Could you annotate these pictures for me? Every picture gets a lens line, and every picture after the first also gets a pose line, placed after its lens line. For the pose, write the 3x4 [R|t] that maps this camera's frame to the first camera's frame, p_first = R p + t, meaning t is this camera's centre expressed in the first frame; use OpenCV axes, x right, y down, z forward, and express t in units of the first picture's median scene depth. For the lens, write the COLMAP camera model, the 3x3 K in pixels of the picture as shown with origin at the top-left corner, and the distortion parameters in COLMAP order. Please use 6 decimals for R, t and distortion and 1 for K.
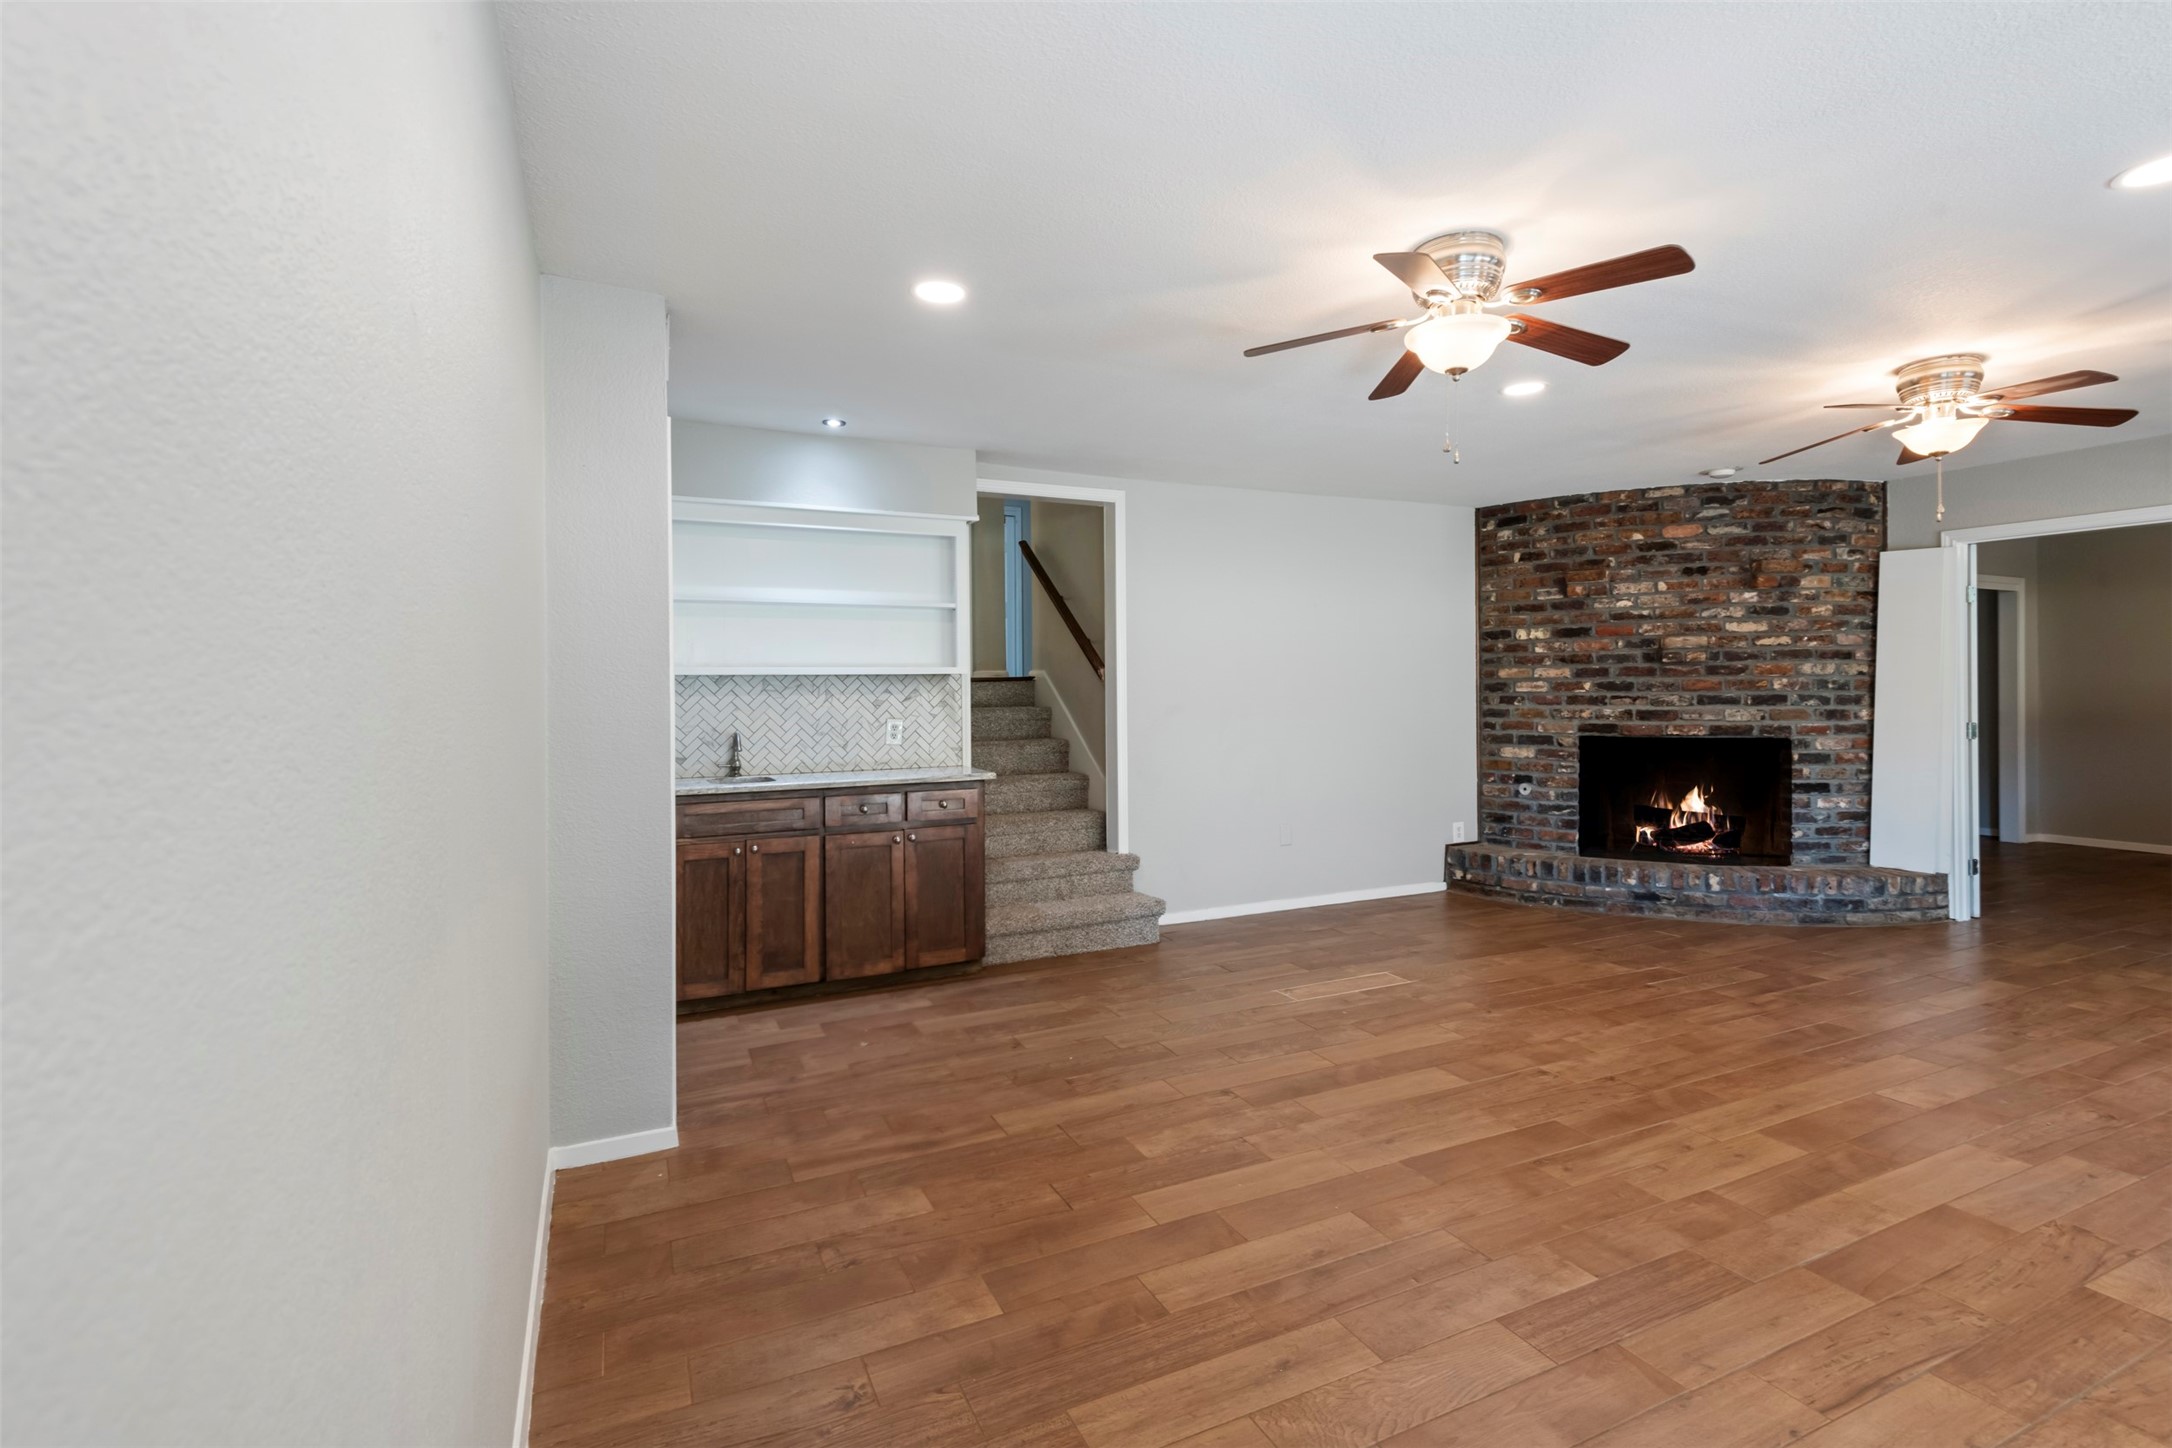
lens RADIAL K [[982.5, 0, 1079.5], [0, 982.5, 706.6], [0, 0, 1]] dist [0.014402, -0.003011]
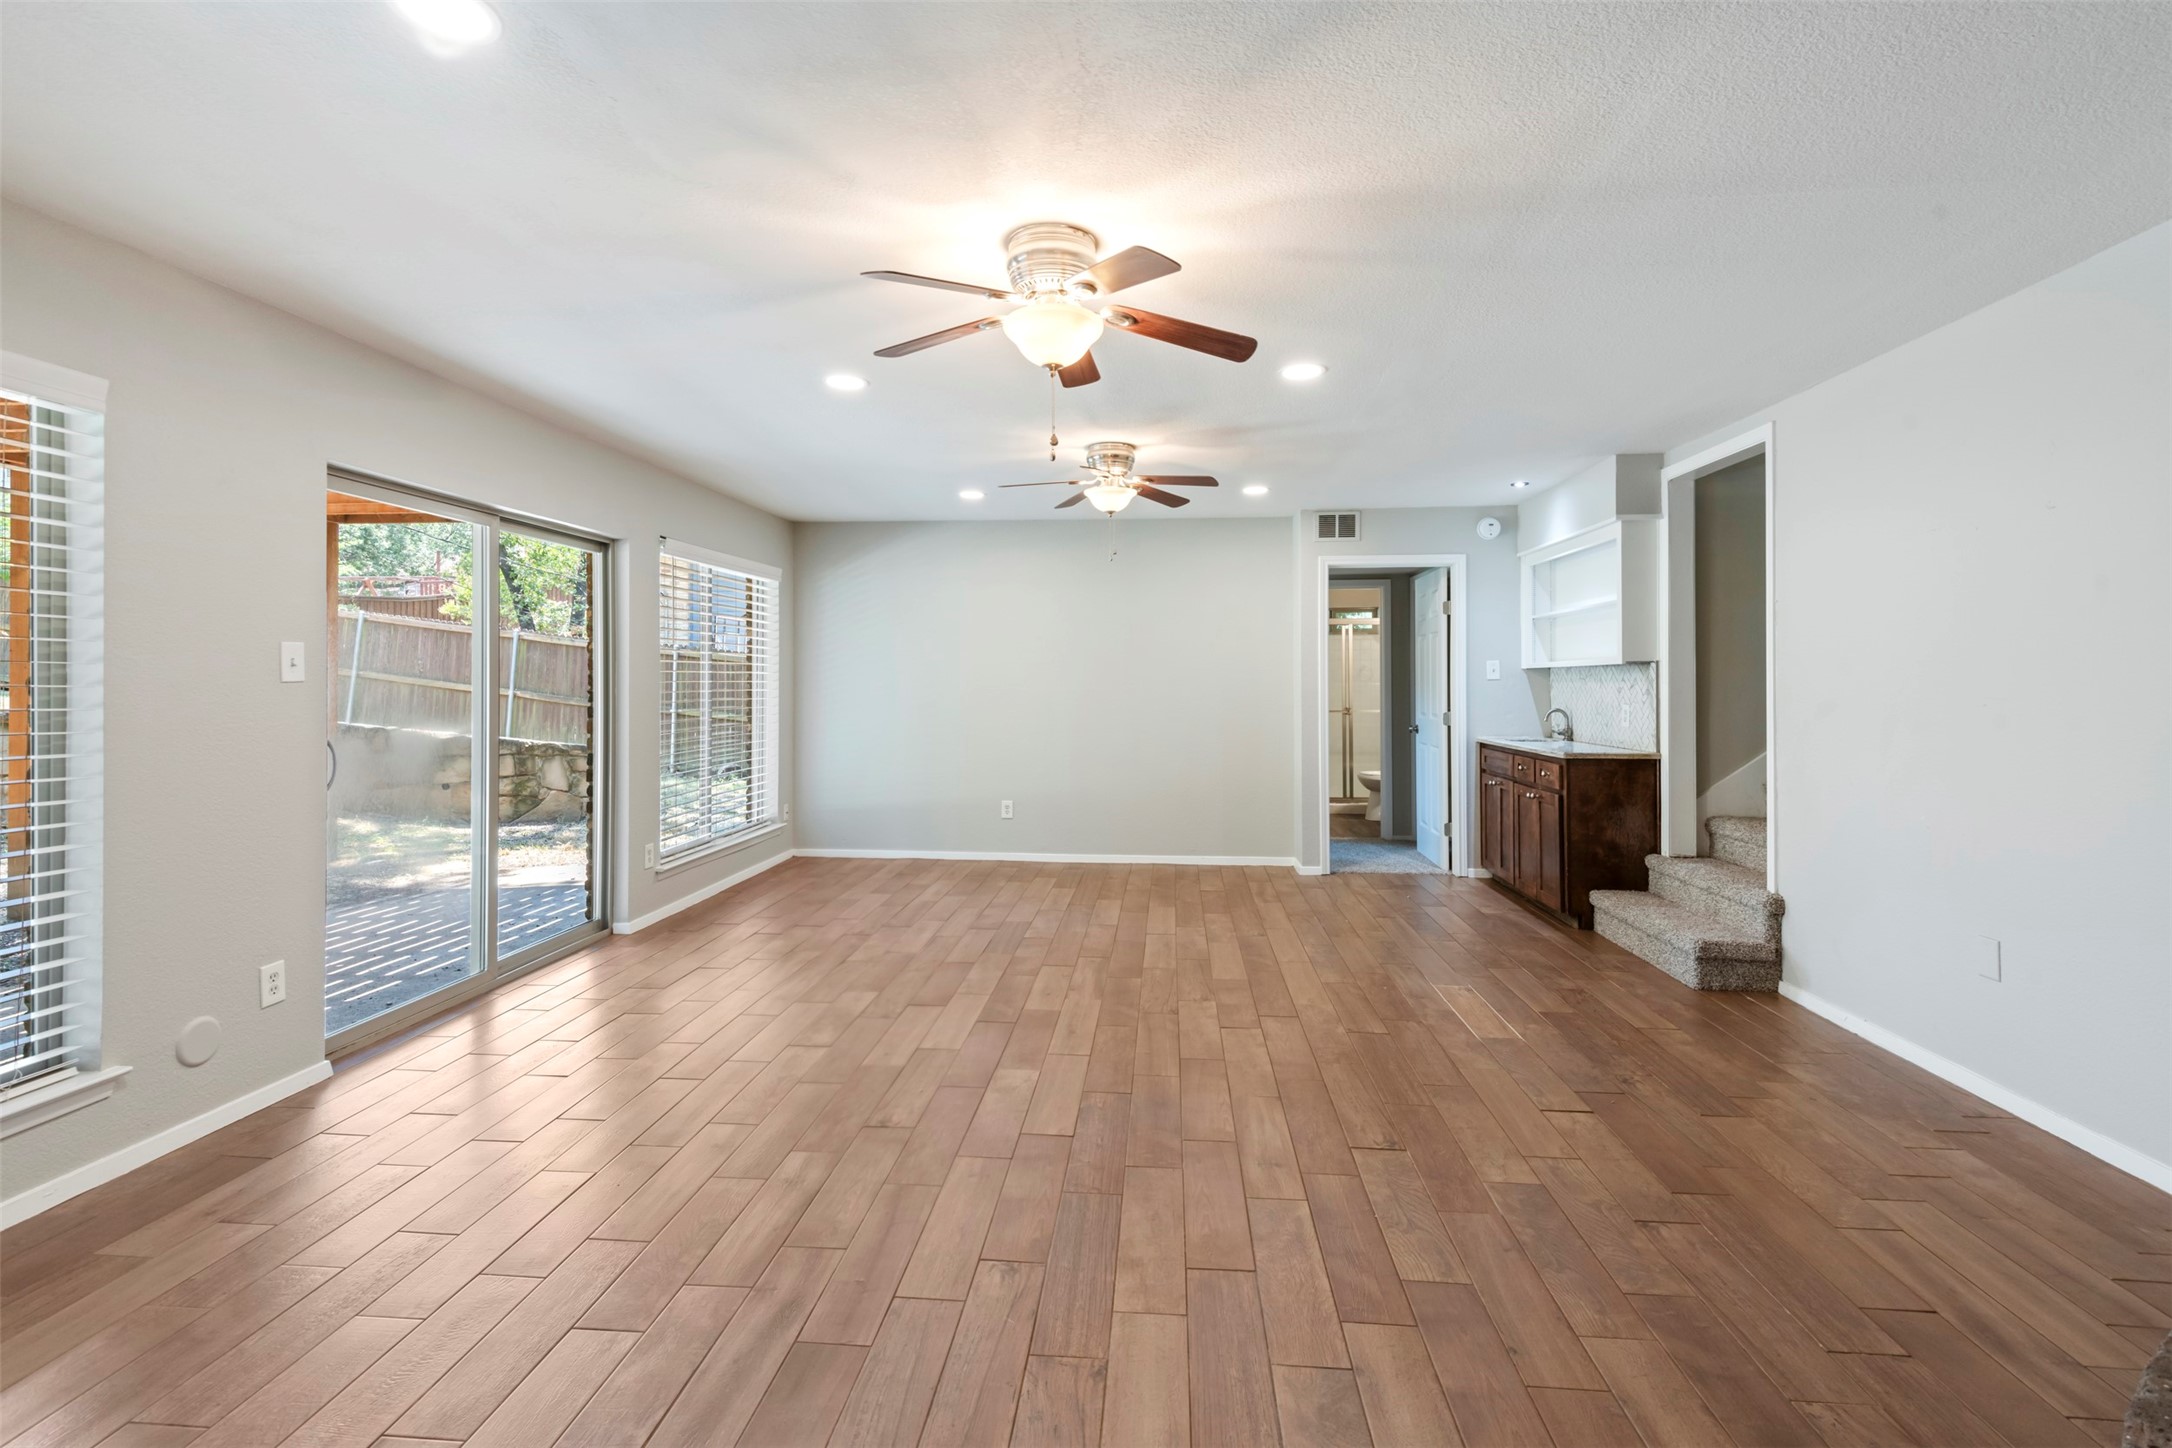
lens RADIAL K [[982.5, 0, 1101.7], [0, 982.5, 669.5], [0, 0, 1]] dist [0.014402, -0.003011]
pose [[-0.480927, 0.001975, -0.876758, 0.905452], [-0.011130, 0.999903, 0.008357, -0.022831], [0.876690, 0.013777, -0.480859, 0.836238]]
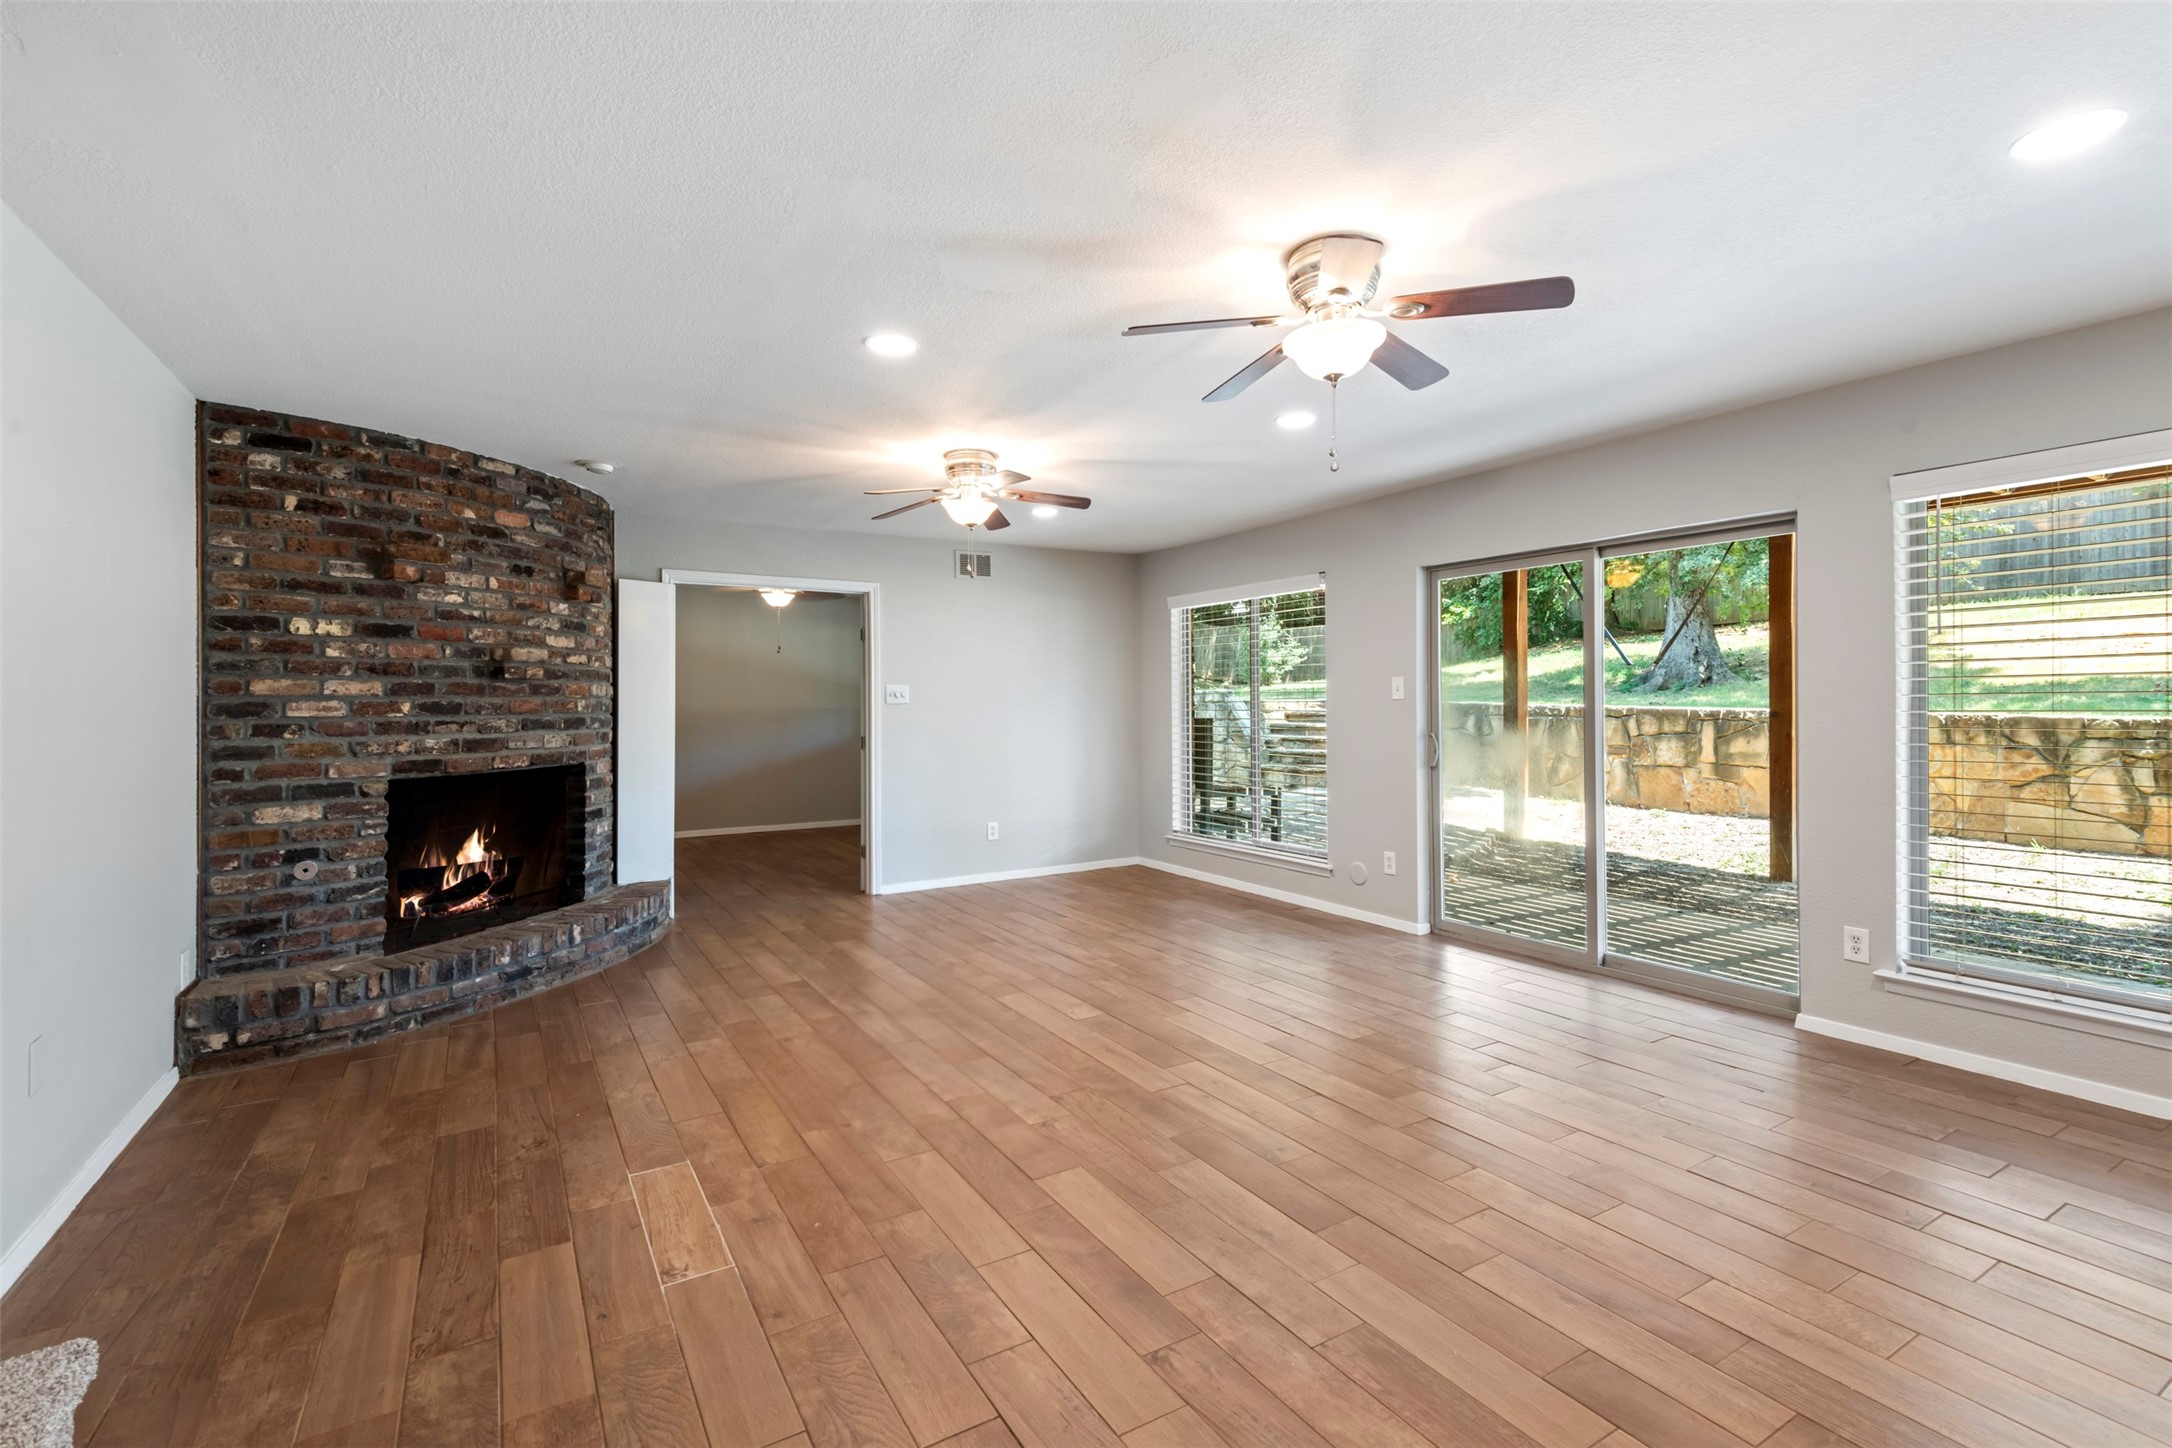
lens RADIAL K [[982.5, 0, 1081.0], [0, 982.5, 706.5], [0, 0, 1]] dist [0.014402, -0.003011]
pose [[-0.108521, 0.005504, 0.994079, -0.250287], [0.028383, 0.999594, -0.002436, -0.006421], [-0.993689, 0.027950, -0.108633, 0.604522]]
